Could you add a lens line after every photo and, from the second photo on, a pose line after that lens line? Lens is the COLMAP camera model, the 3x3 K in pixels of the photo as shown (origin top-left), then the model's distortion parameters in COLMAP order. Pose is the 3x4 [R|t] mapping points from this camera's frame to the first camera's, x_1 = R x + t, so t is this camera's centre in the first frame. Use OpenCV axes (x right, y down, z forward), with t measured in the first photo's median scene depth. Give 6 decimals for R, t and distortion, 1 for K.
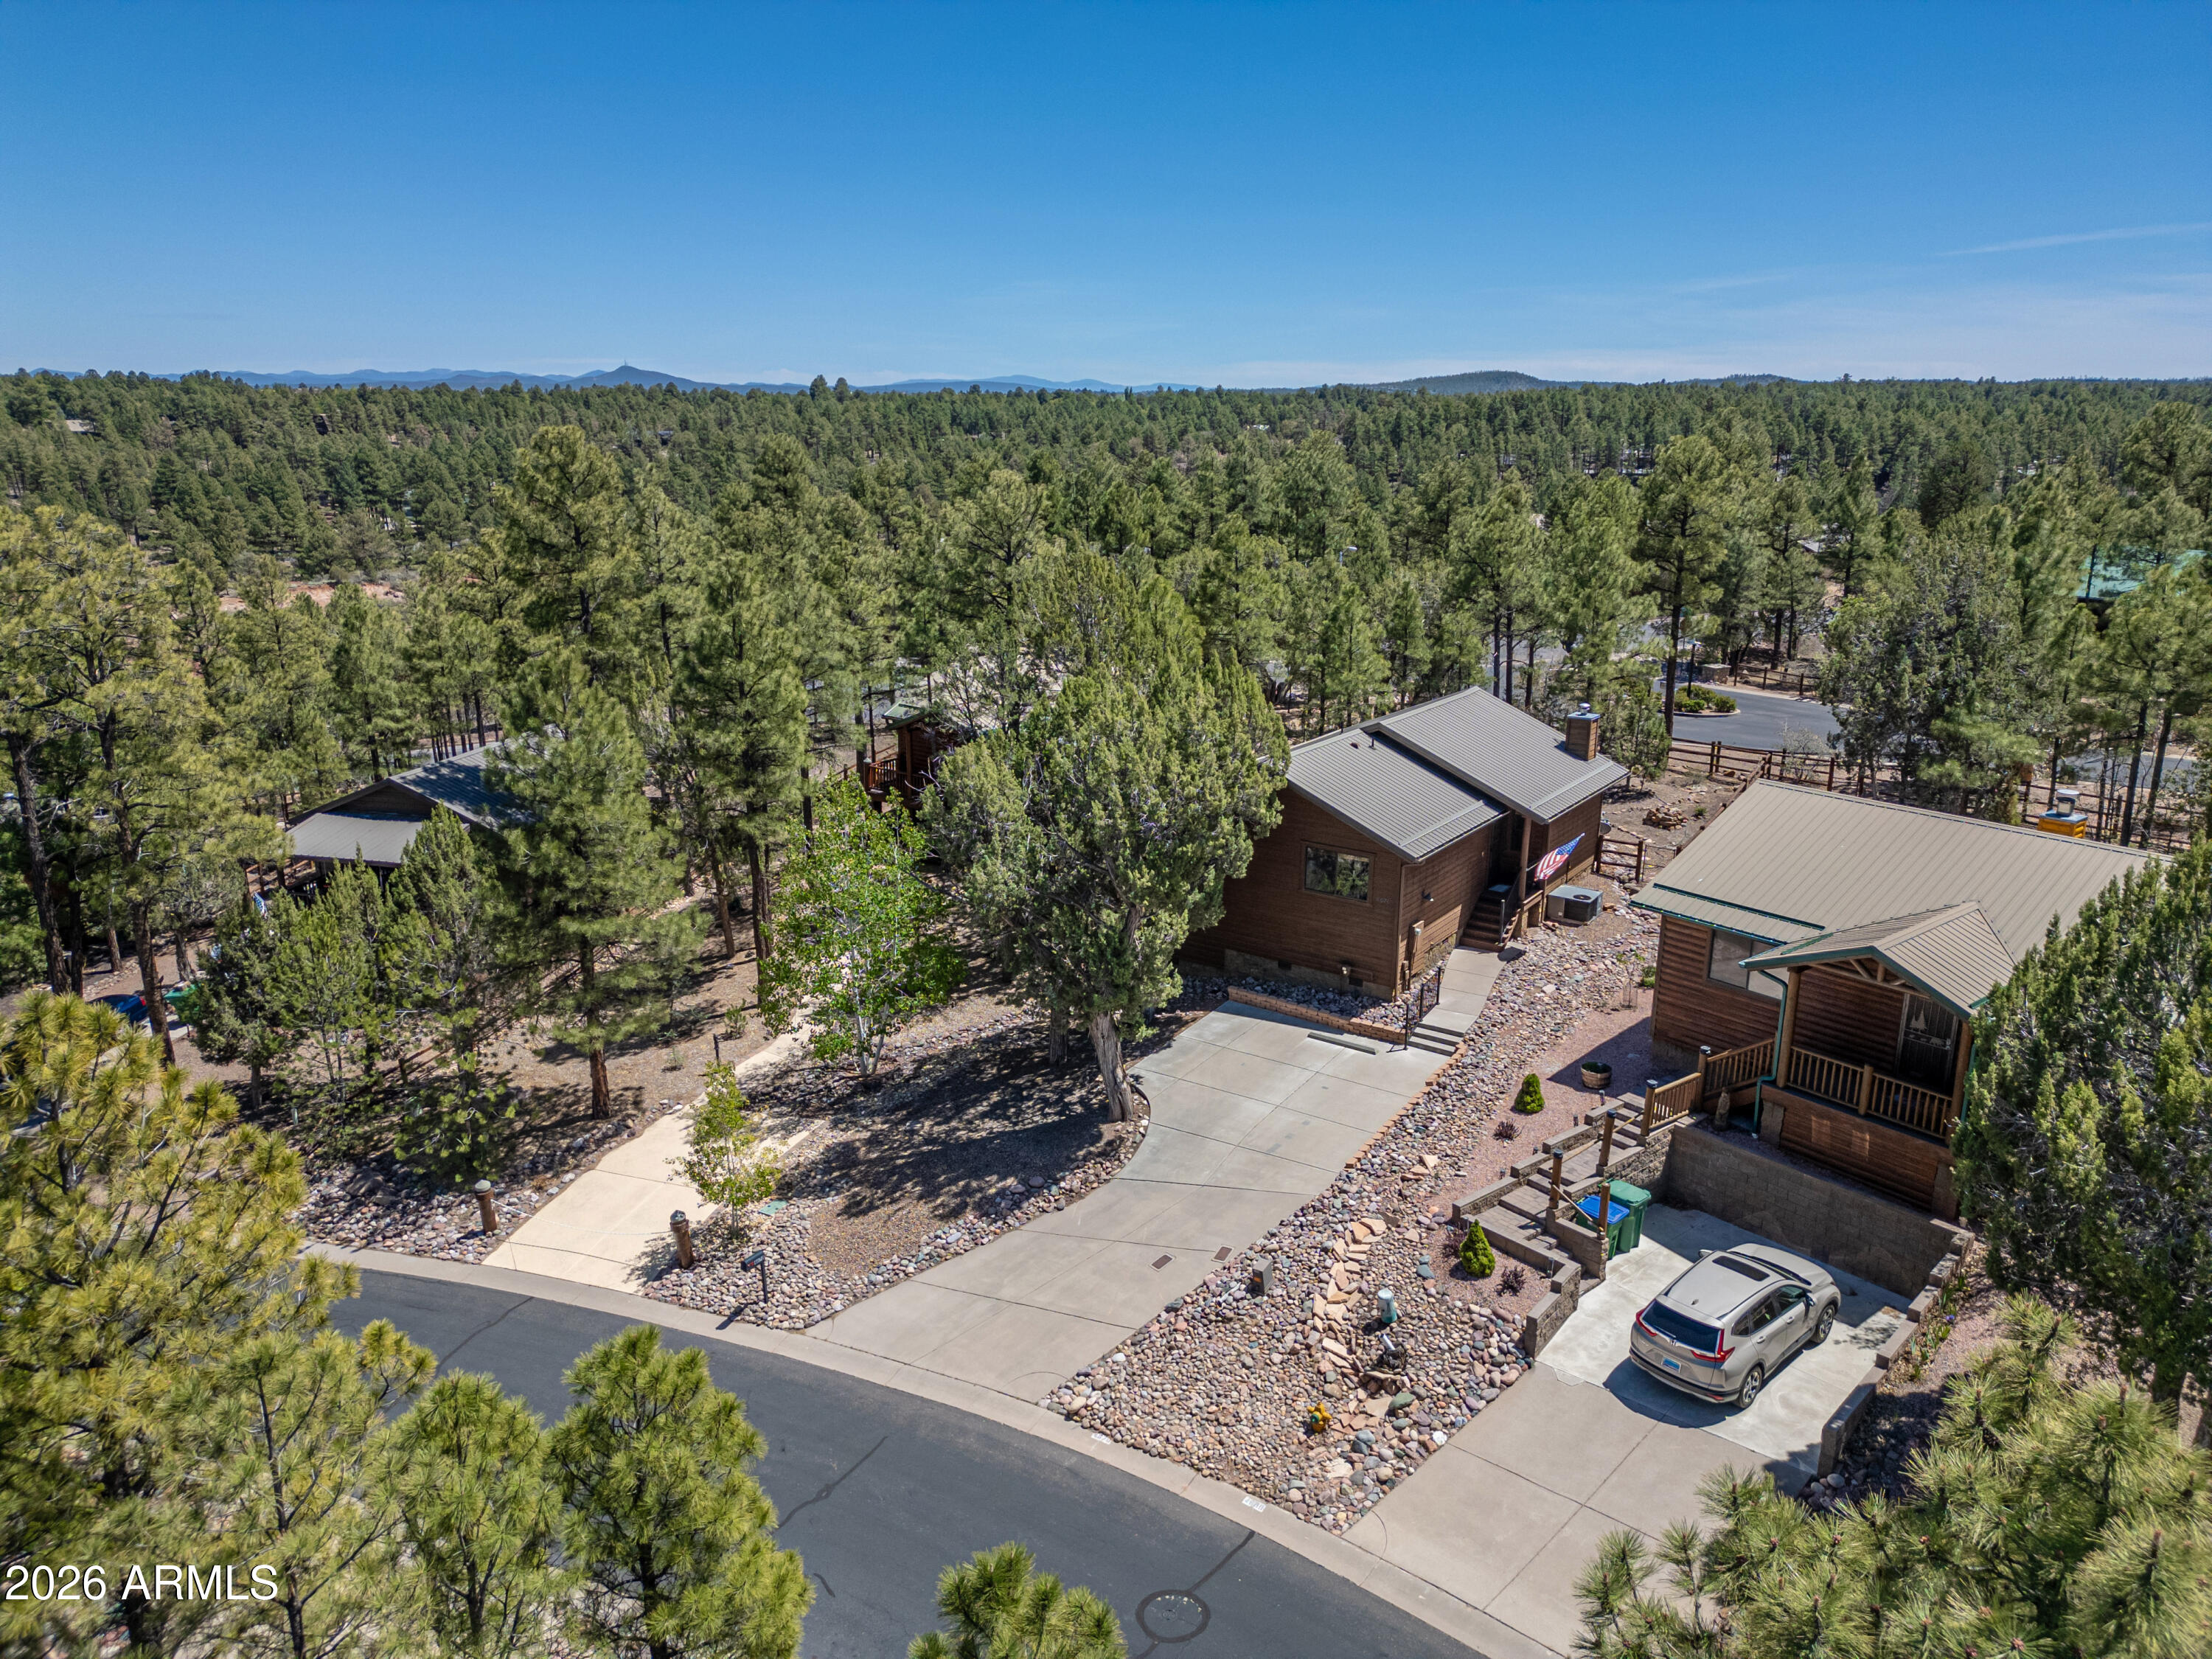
lens RADIAL K [[1557.3, 0, 1106.0], [0, 1557.3, 829.5], [0, 0, 1]] dist [0.065293, -0.056947]
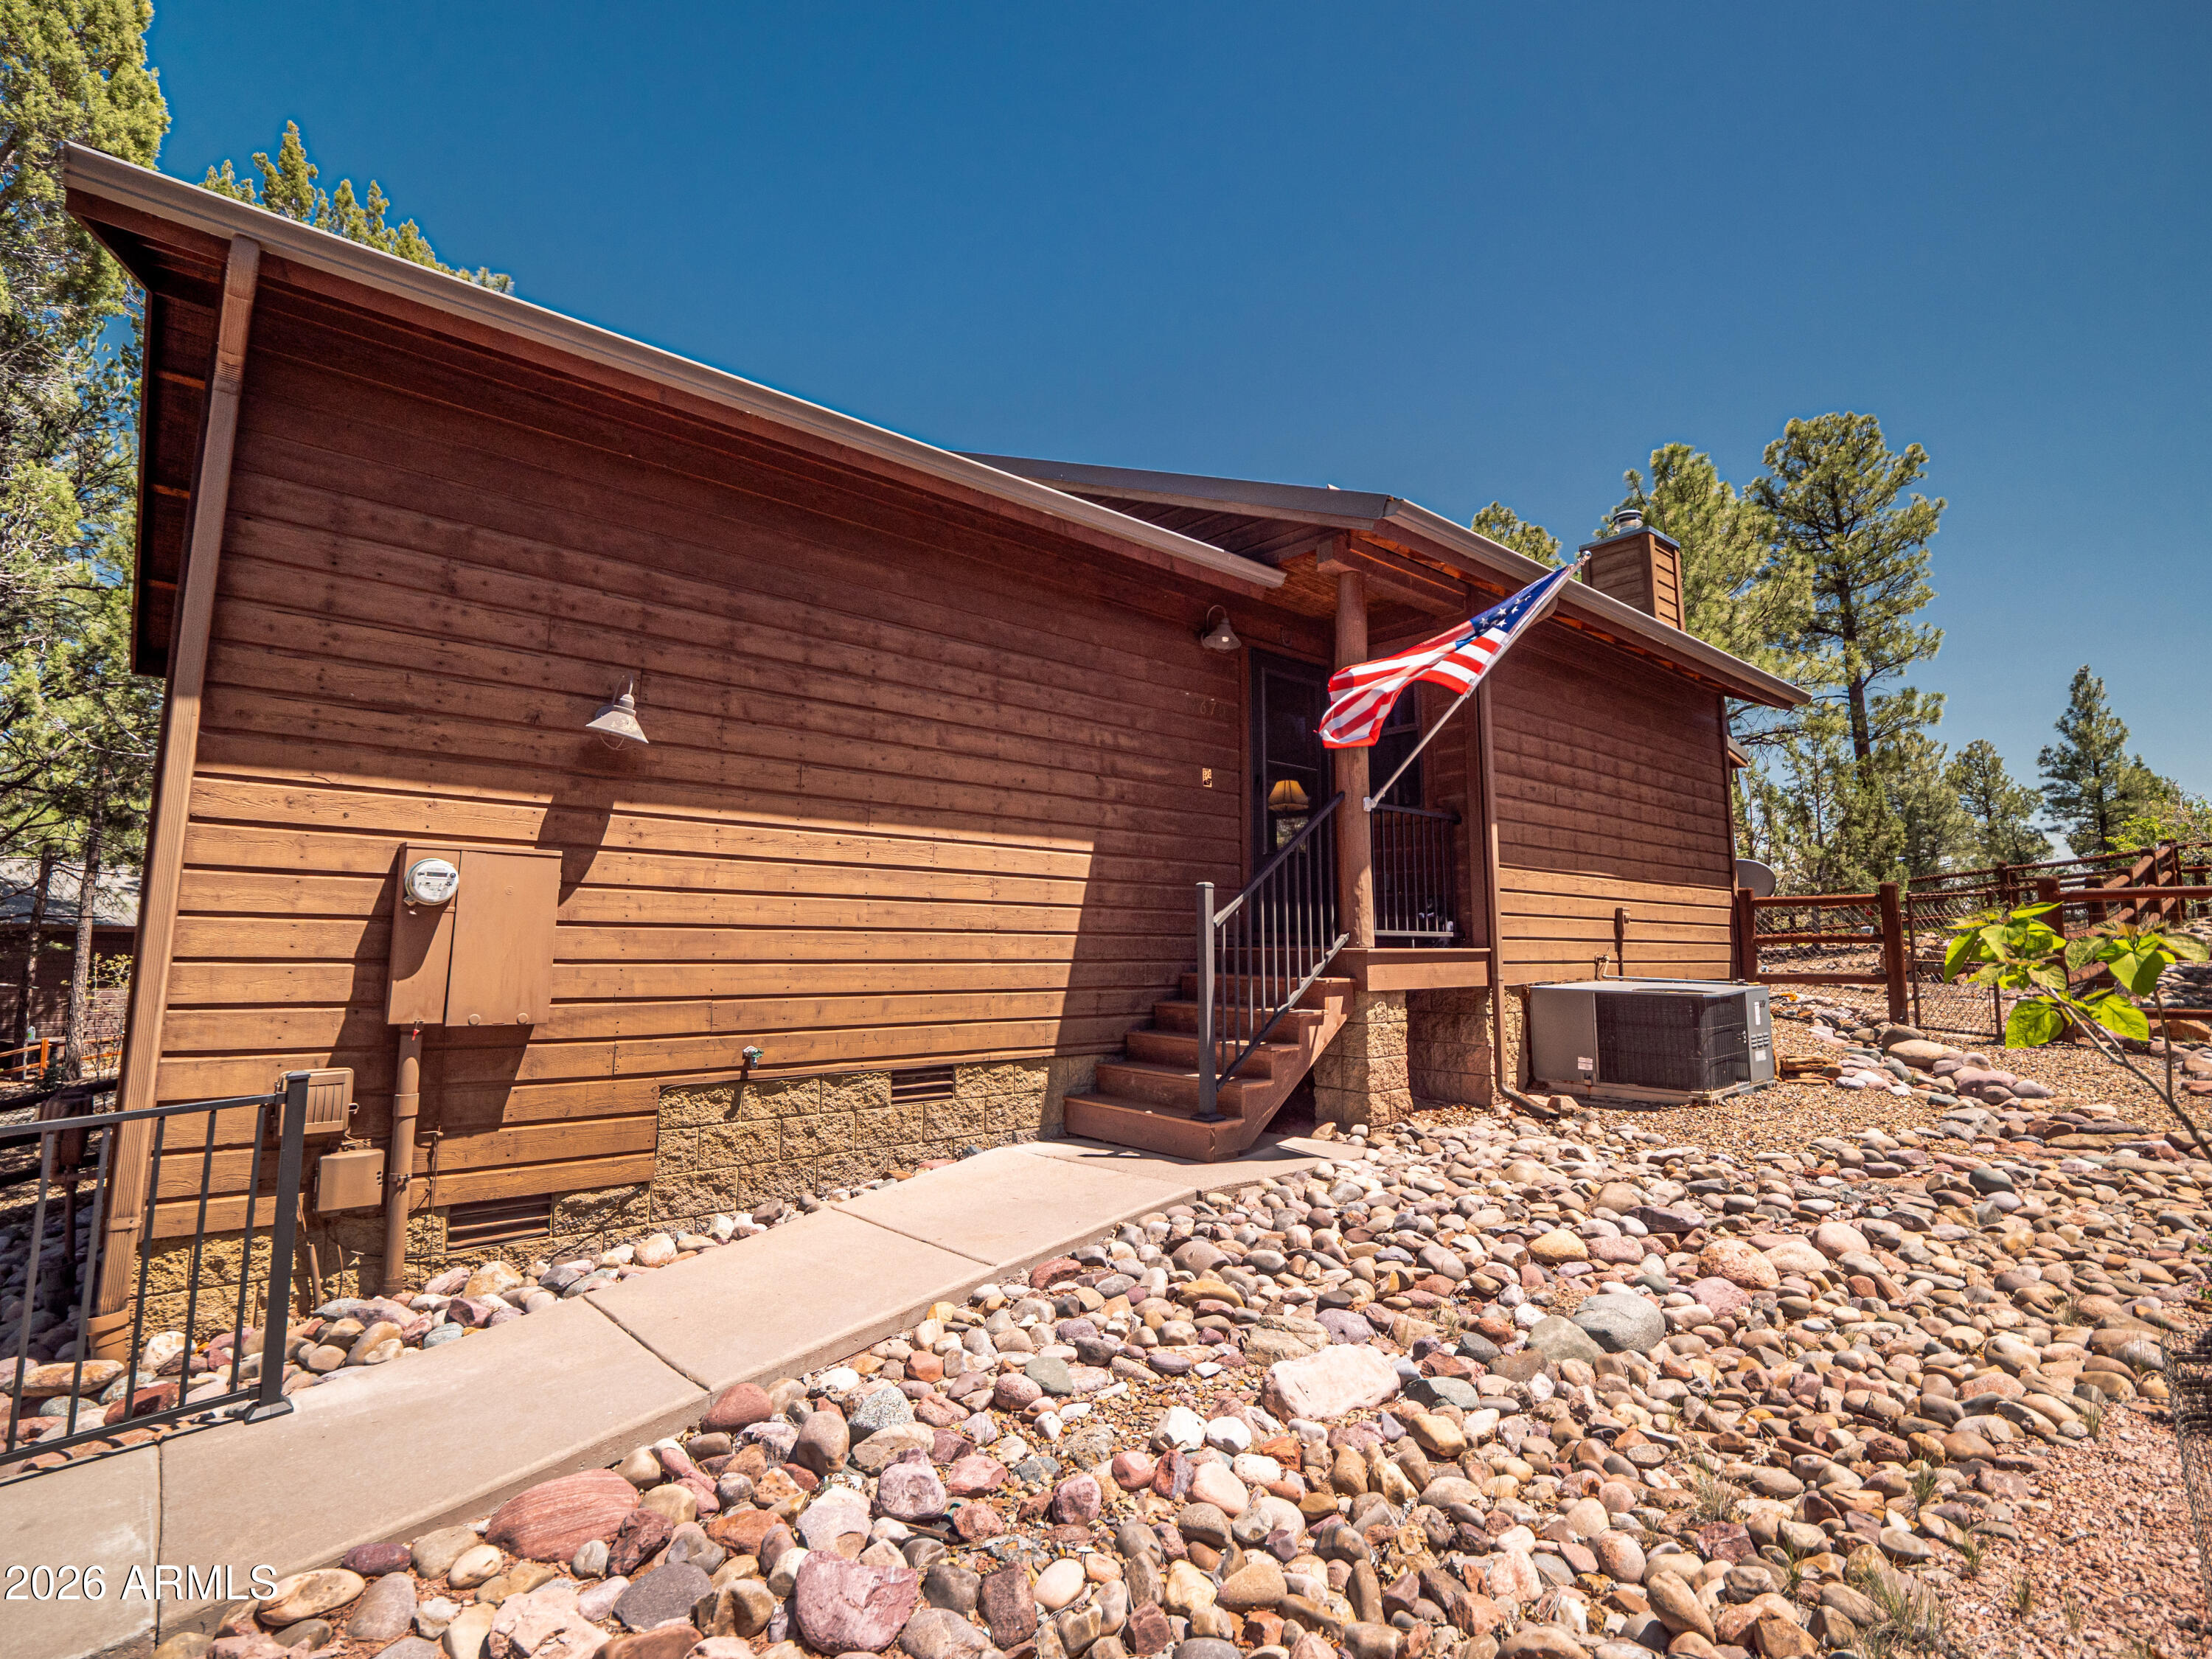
lens RADIAL K [[1109.9, 0, 1092.8], [0, 1109.9, 806.4], [0, 0, 1]] dist [-0.001176, -0.011237]
pose [[0.971508, -0.035258, -0.234370, 0.356770], [-0.057201, 0.924759, -0.376230, 0.118907], [0.230001, 0.378917, 0.896394, 1.127207]]
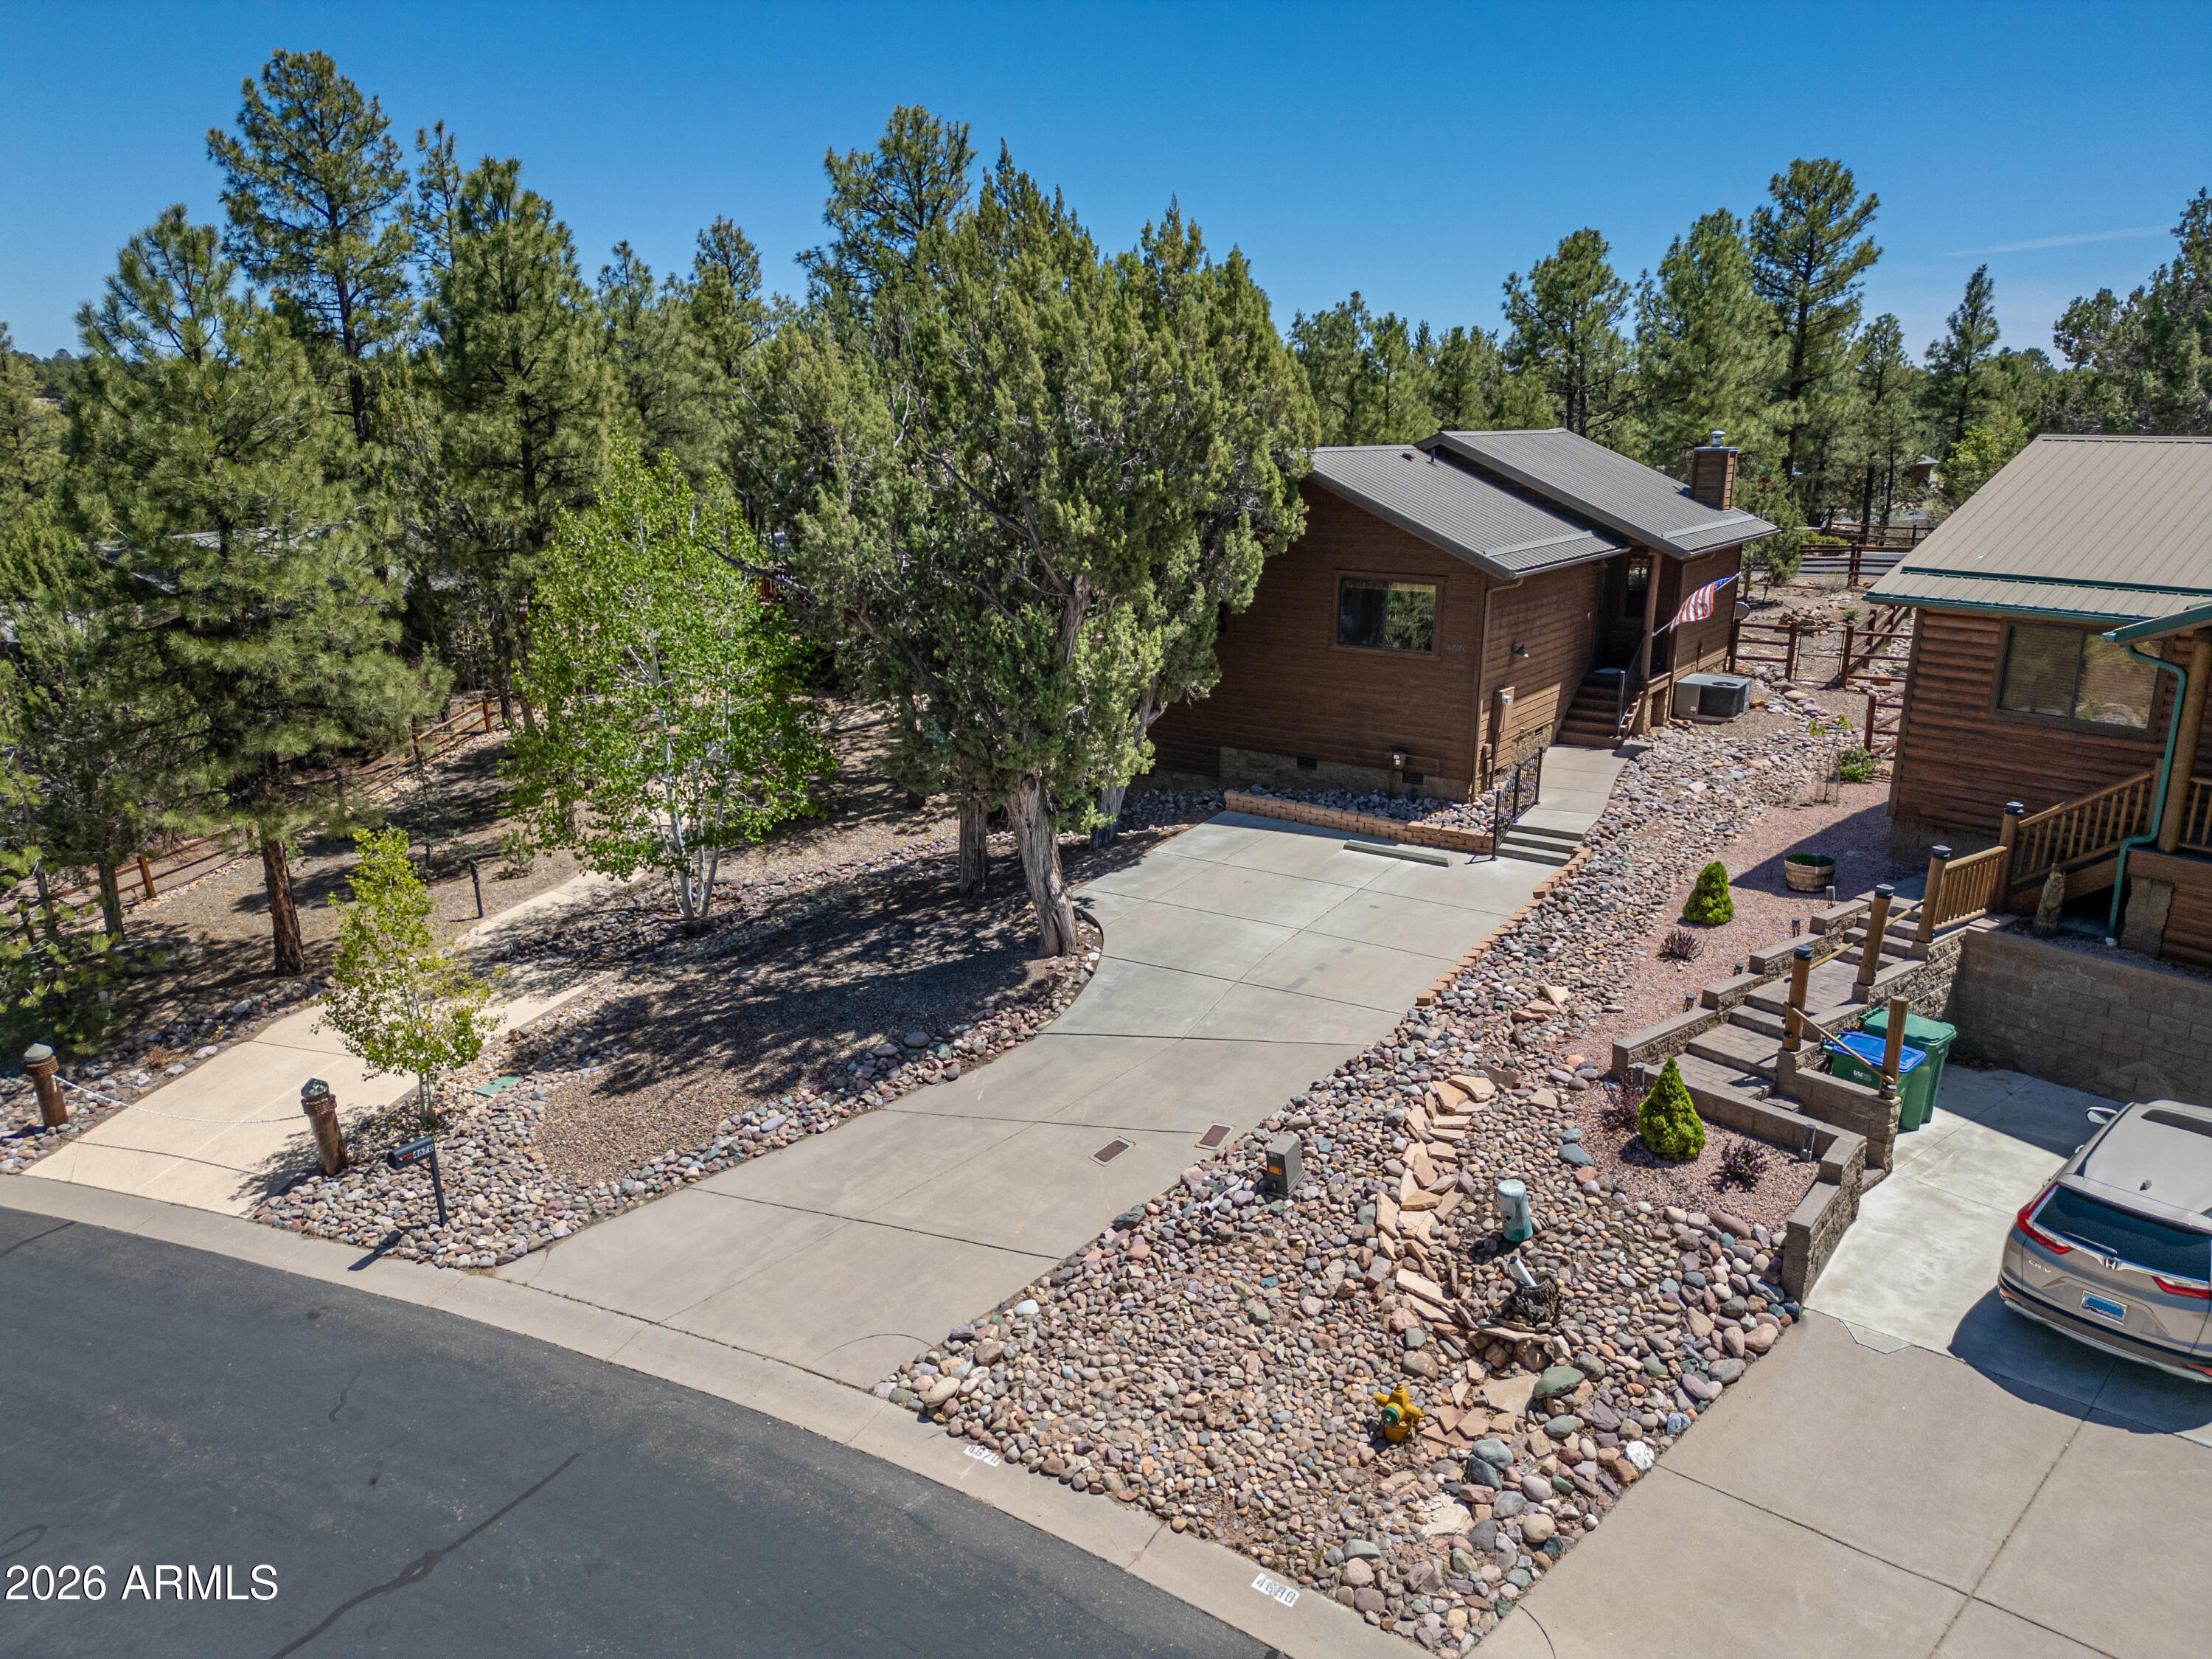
lens RADIAL K [[1557.3, 0, 1106.0], [0, 1557.3, 829.5], [0, 0, 1]] dist [0.065293, -0.056947]
pose [[0.999997, -0.002199, 0.000555, 0.032599], [0.002200, 0.999996, -0.001737, 0.151134], [-0.000551, 0.001738, 0.999998, 0.399240]]
